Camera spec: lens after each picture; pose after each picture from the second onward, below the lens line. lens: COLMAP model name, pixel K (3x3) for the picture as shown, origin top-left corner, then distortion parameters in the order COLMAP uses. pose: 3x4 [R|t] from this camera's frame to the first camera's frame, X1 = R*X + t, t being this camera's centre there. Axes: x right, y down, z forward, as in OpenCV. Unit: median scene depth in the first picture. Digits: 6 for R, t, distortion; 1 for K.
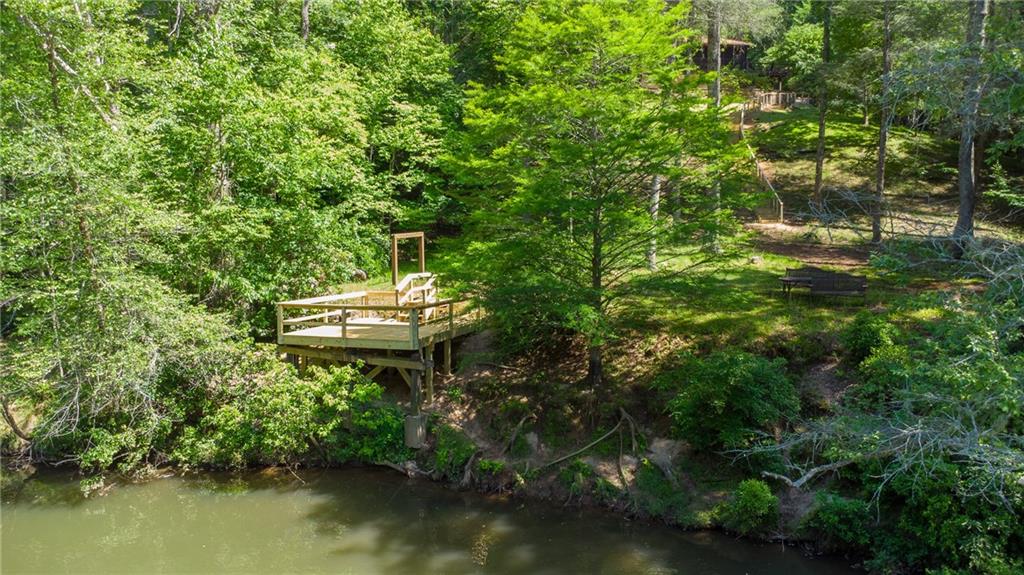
lens RADIAL K [[772.8, 0, 515.4], [0, 772.8, 285.9], [0, 0, 1]] dist [0.004808, 0.012455]
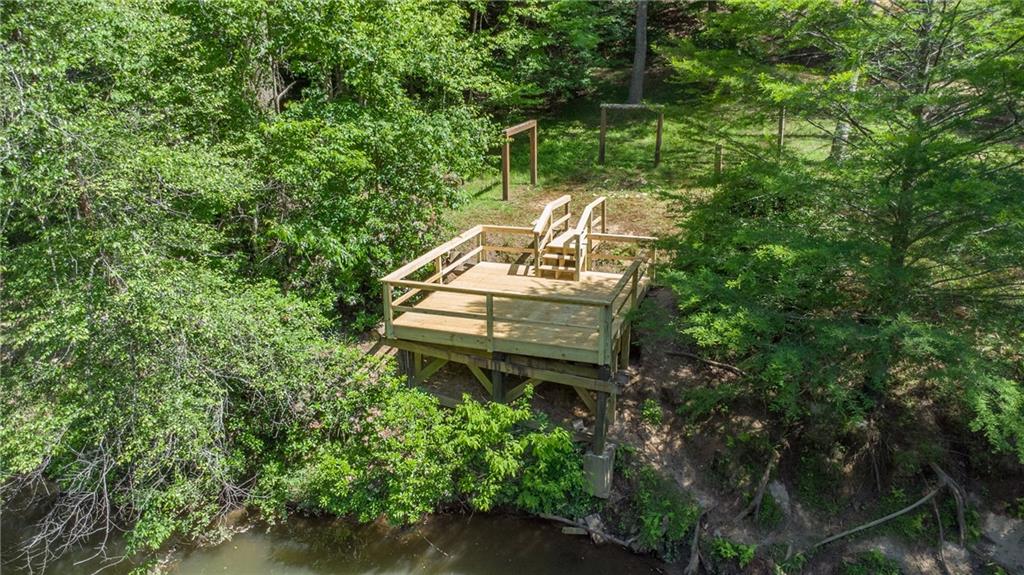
lens RADIAL K [[772.8, 0, 511.9], [0, 772.8, 287.0], [0, 0, 1]] dist [0.004808, 0.012455]
pose [[0.999722, 0.001207, -0.023530, -0.185706], [0.004305, 0.972511, 0.232819, -0.127768], [0.023165, -0.232855, 0.972235, 0.362458]]
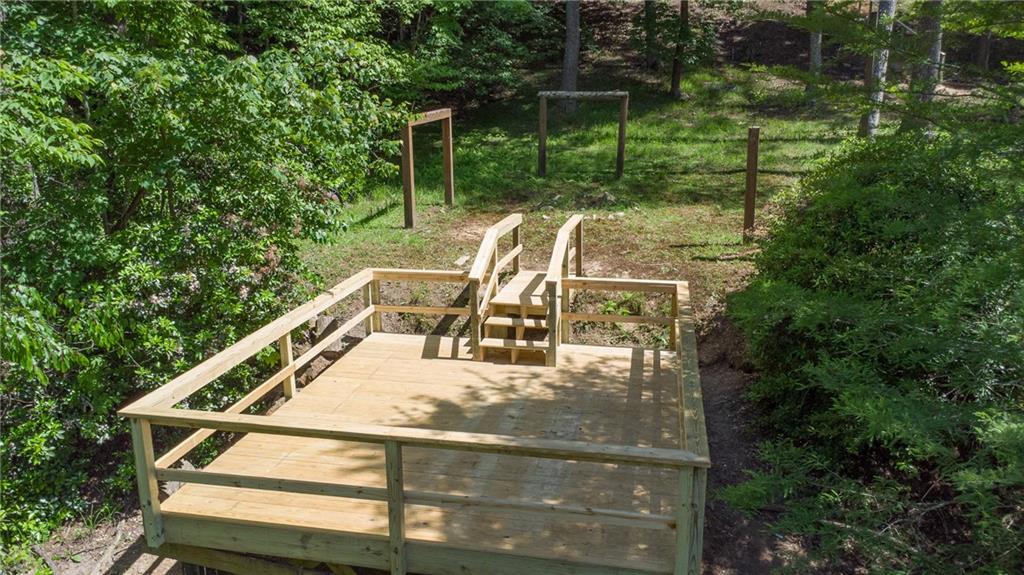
lens RADIAL K [[772.8, 0, 507.4], [0, 772.8, 286.2], [0, 0, 1]] dist [0.004808, 0.012455]
pose [[0.993965, -0.033347, 0.104503, -0.206654], [0.013525, 0.982660, 0.184924, -0.070623], [-0.108857, -0.182394, 0.977181, 0.740961]]
